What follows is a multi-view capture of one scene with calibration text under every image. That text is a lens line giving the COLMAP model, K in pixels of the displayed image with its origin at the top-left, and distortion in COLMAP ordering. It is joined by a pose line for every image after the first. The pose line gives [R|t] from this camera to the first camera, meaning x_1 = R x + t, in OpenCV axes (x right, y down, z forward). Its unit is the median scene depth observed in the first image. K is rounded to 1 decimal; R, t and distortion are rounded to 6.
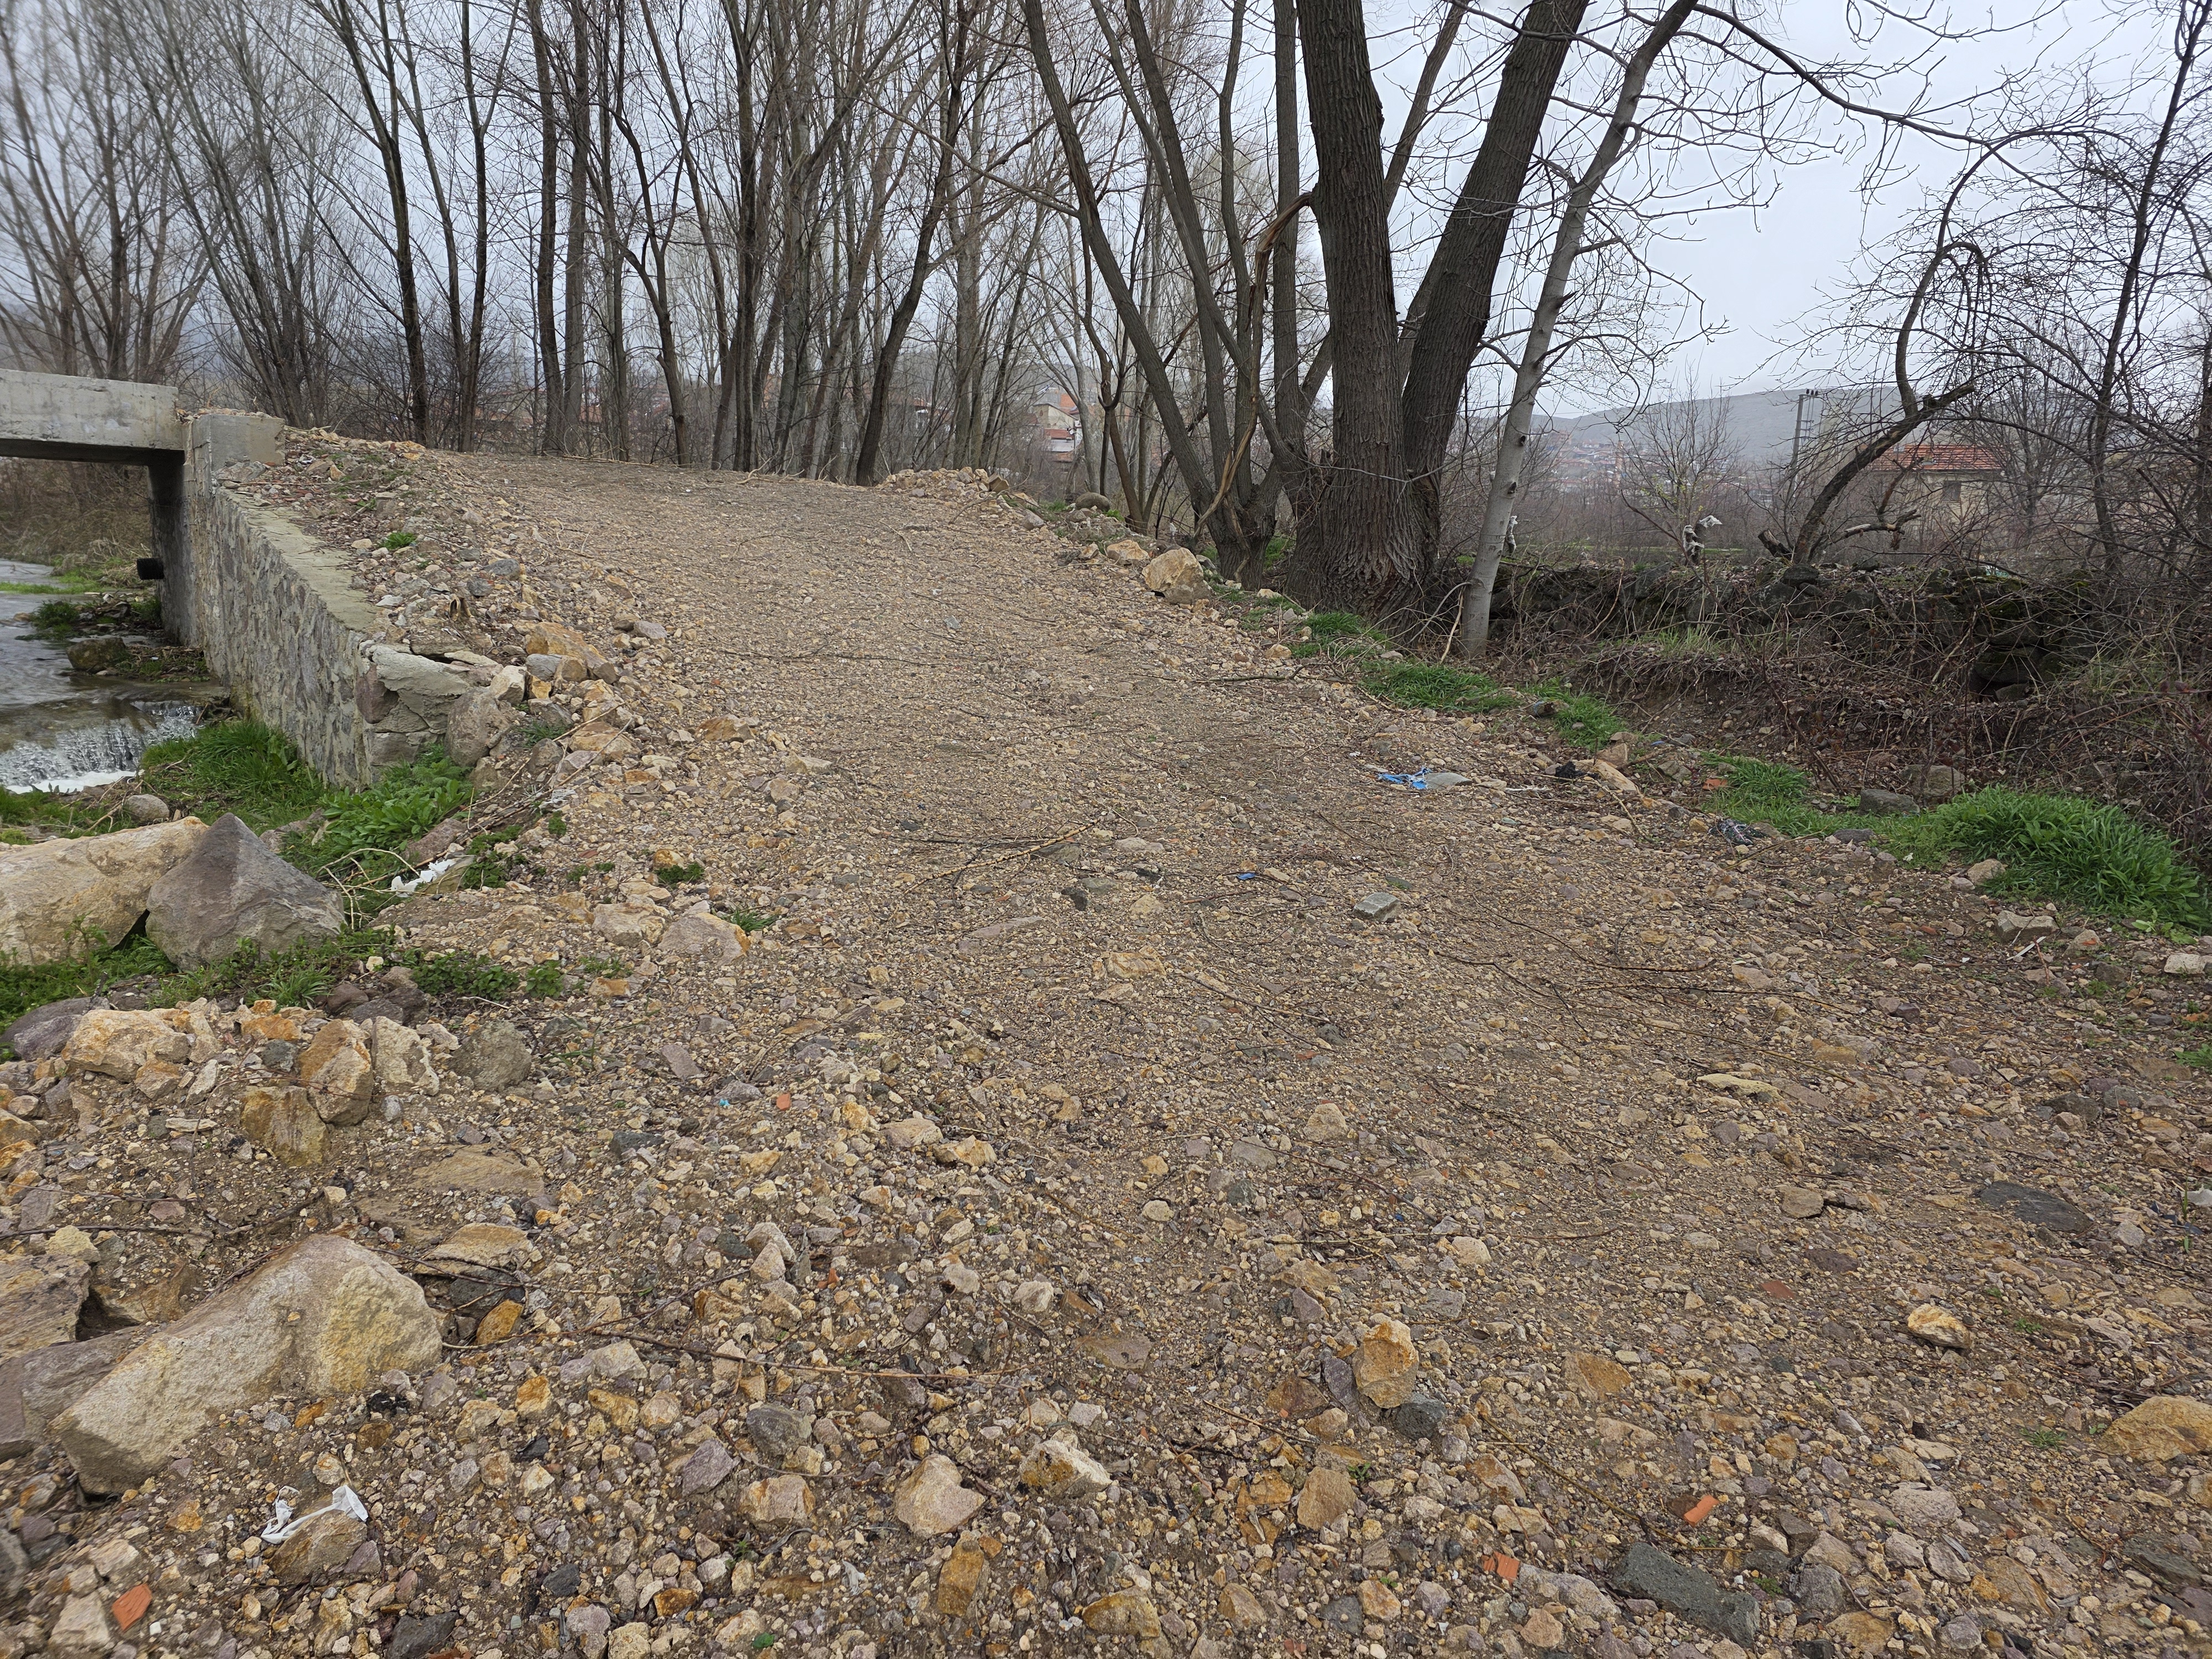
lens RADIAL K [[1496.5, 0, 1106.0], [0, 1496.5, 829.5], [0, 0, 1]] dist [0.128421, -0.115801]
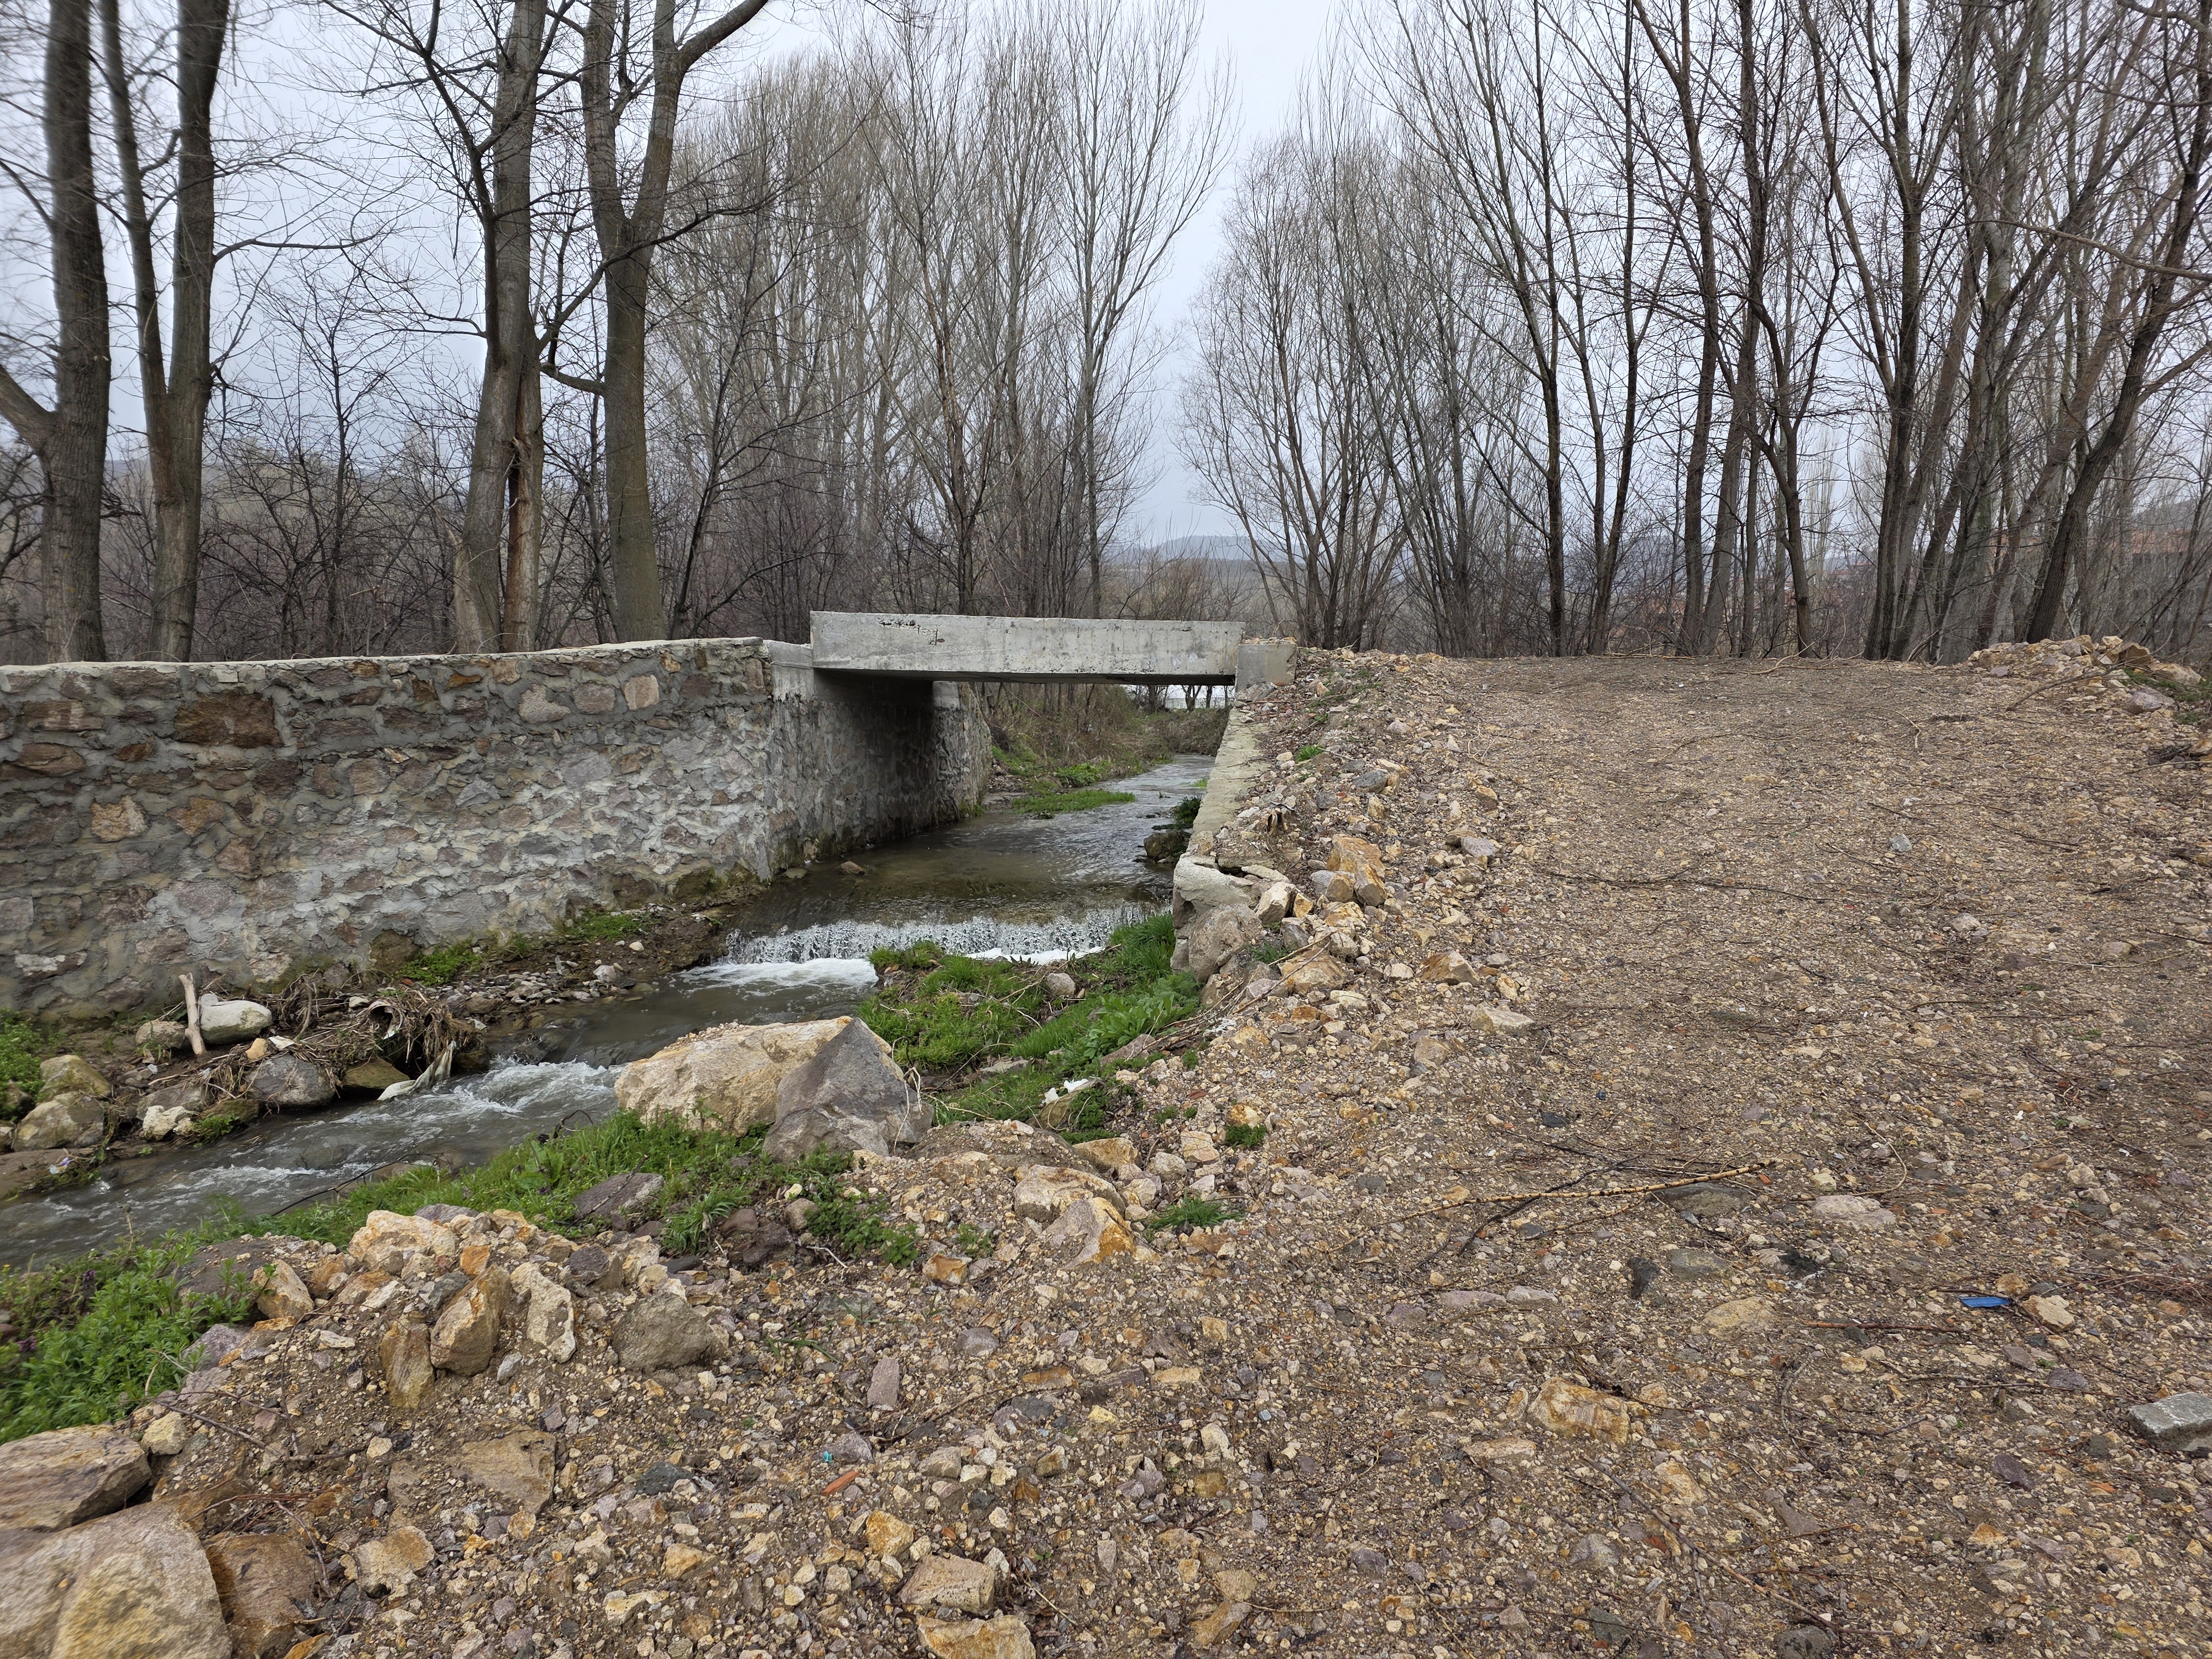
lens RADIAL K [[1496.5, 0, 1106.0], [0, 1496.5, 829.5], [0, 0, 1]] dist [0.128421, -0.115801]
pose [[0.711262, 0.031317, -0.702229, 0.136163], [-0.112909, 0.991125, -0.070161, -0.037933], [0.693799, 0.129191, 0.708486, 0.140144]]
